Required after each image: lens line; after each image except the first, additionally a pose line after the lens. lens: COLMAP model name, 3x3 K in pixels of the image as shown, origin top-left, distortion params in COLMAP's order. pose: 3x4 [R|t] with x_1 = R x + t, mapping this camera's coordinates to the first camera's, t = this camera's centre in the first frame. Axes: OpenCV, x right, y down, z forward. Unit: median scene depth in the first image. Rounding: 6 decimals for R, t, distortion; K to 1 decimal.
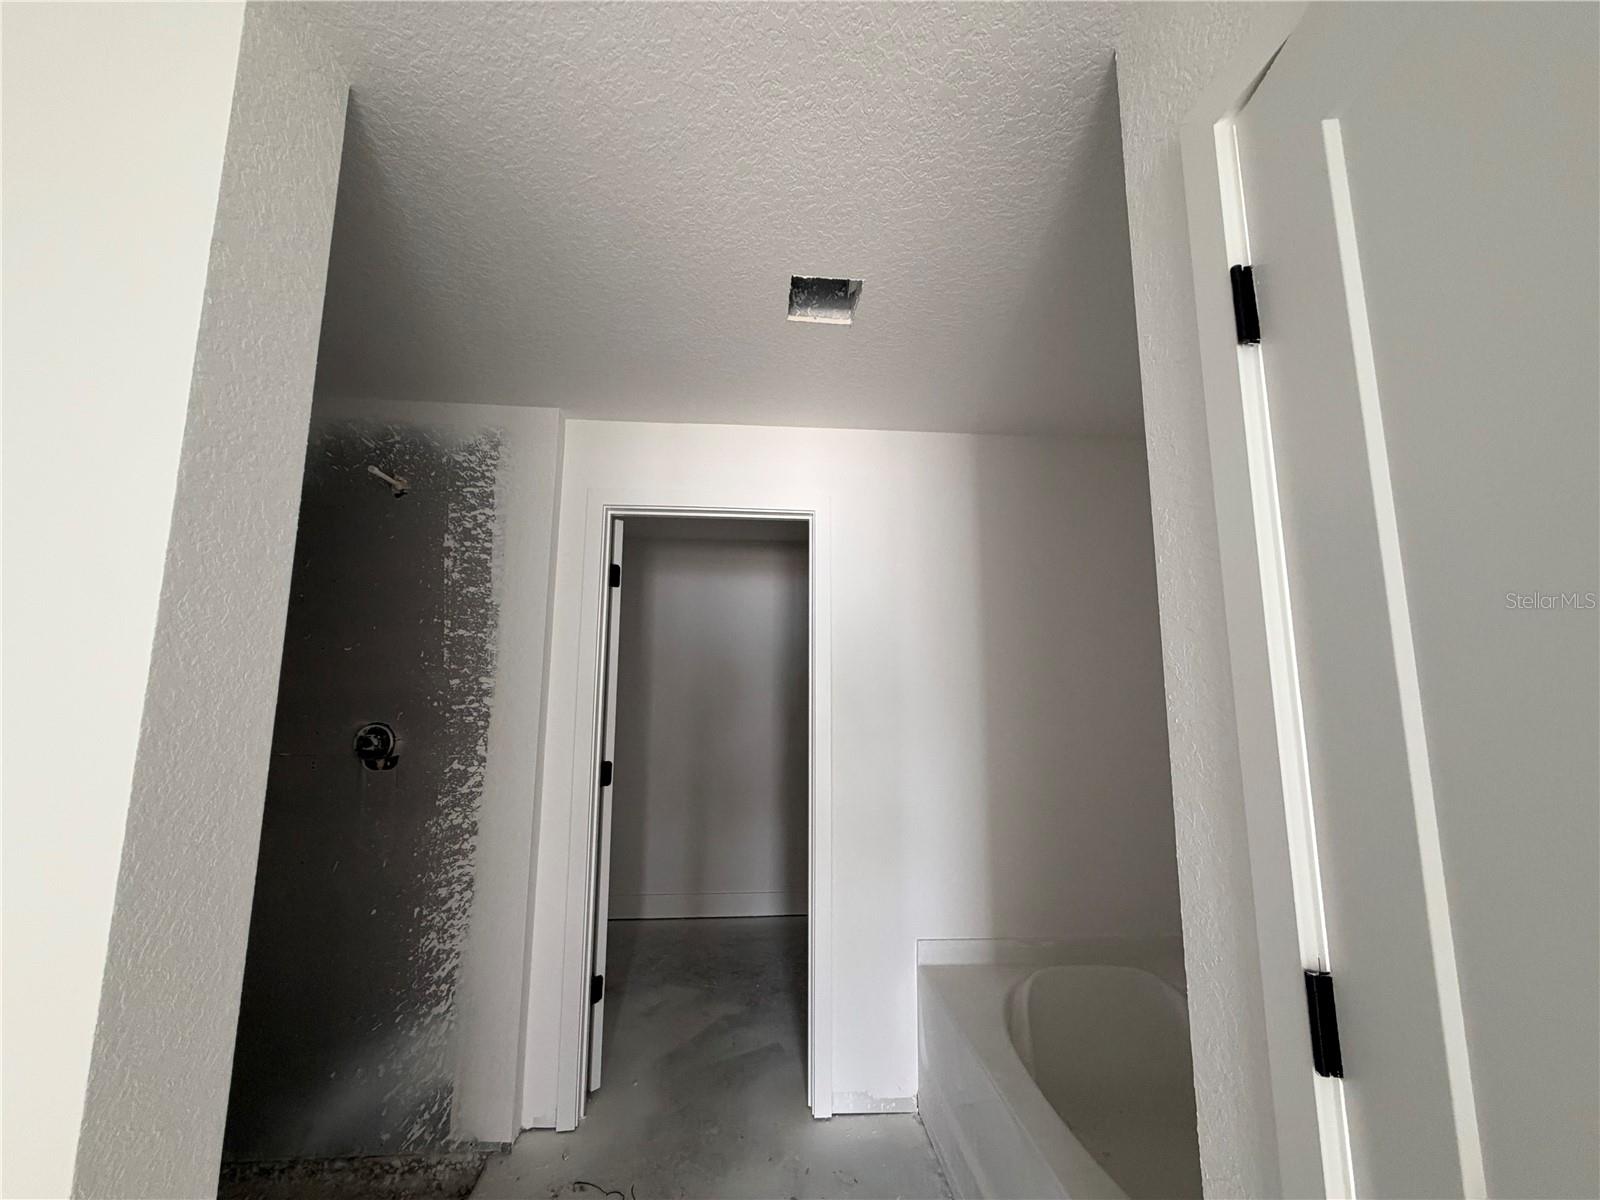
lens RADIAL K [[639.2, 0, 794.5], [0, 639.2, 597.8], [0, 0, 1]] dist [-0.001523, -0.000095]
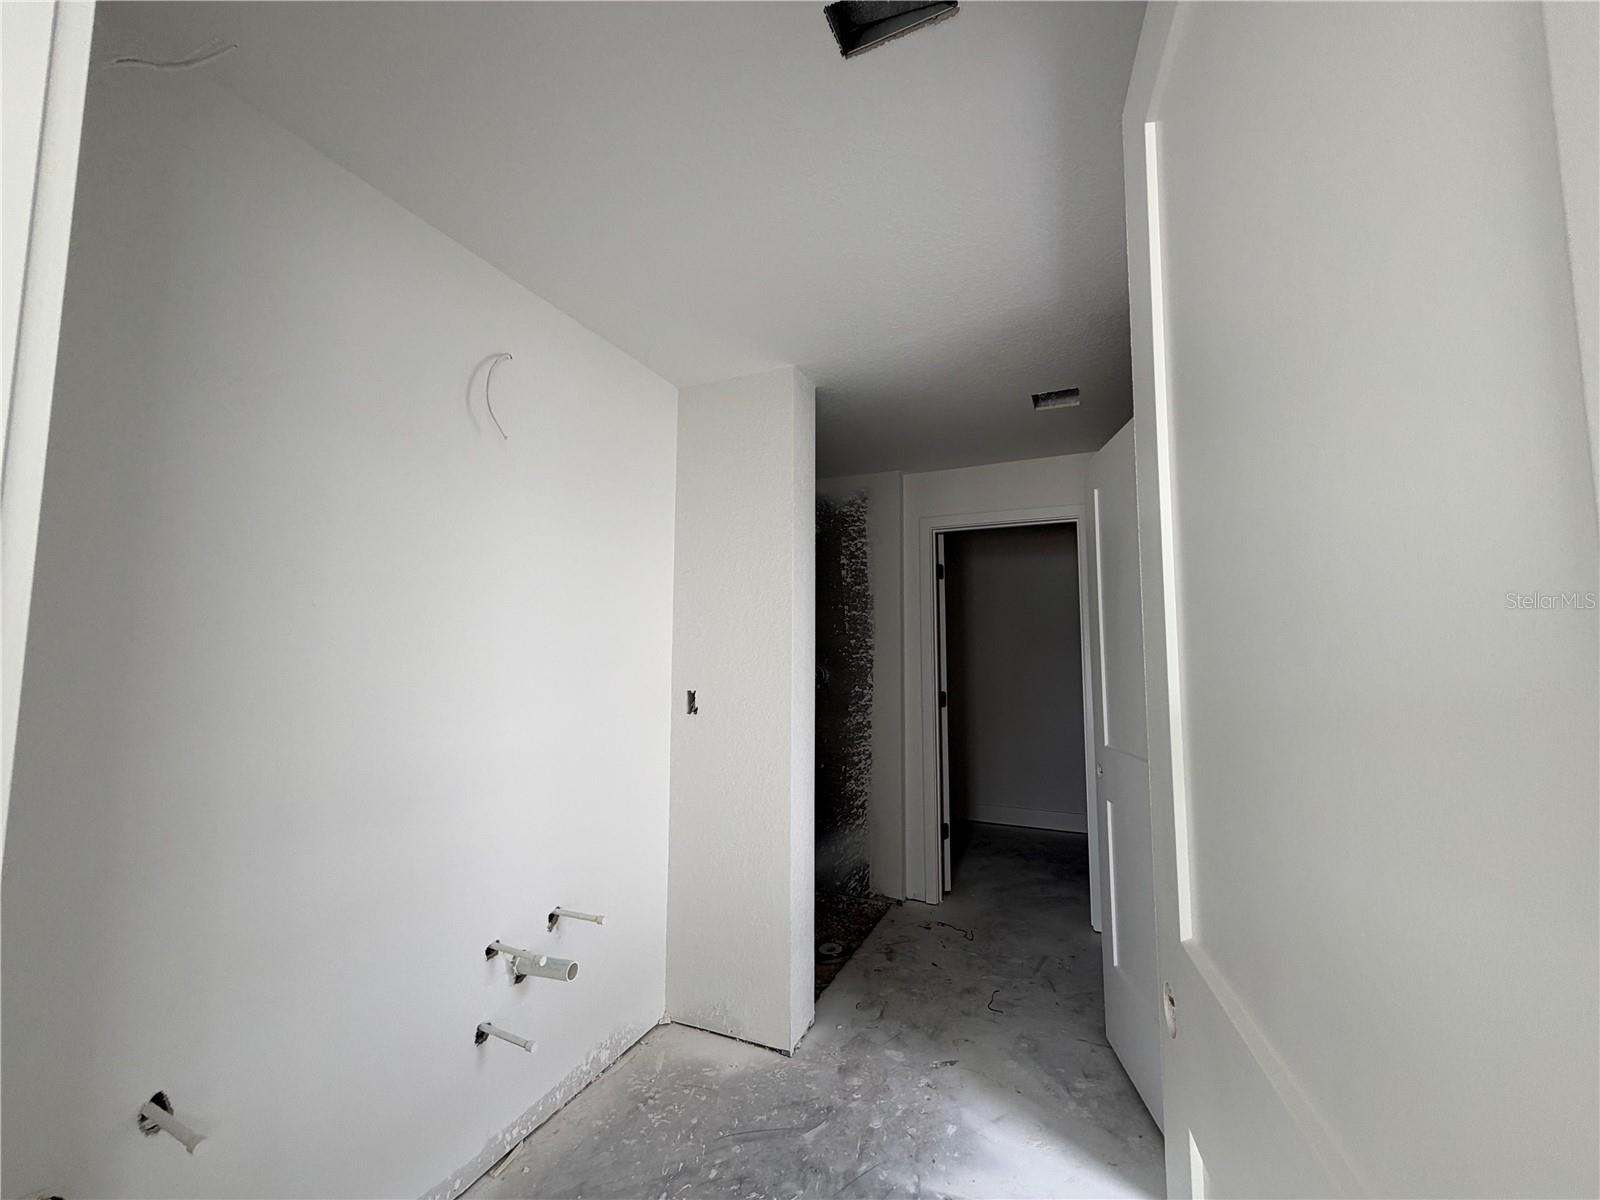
lens RADIAL K [[639.2, 0, 798.5], [0, 639.2, 600.1], [0, 0, 1]] dist [-0.001523, -0.000095]
pose [[0.874837, -0.043692, -0.482443, 0.179962], [0.071828, 0.996615, 0.039992, -0.059968], [0.479063, -0.069640, 0.875014, -0.578421]]
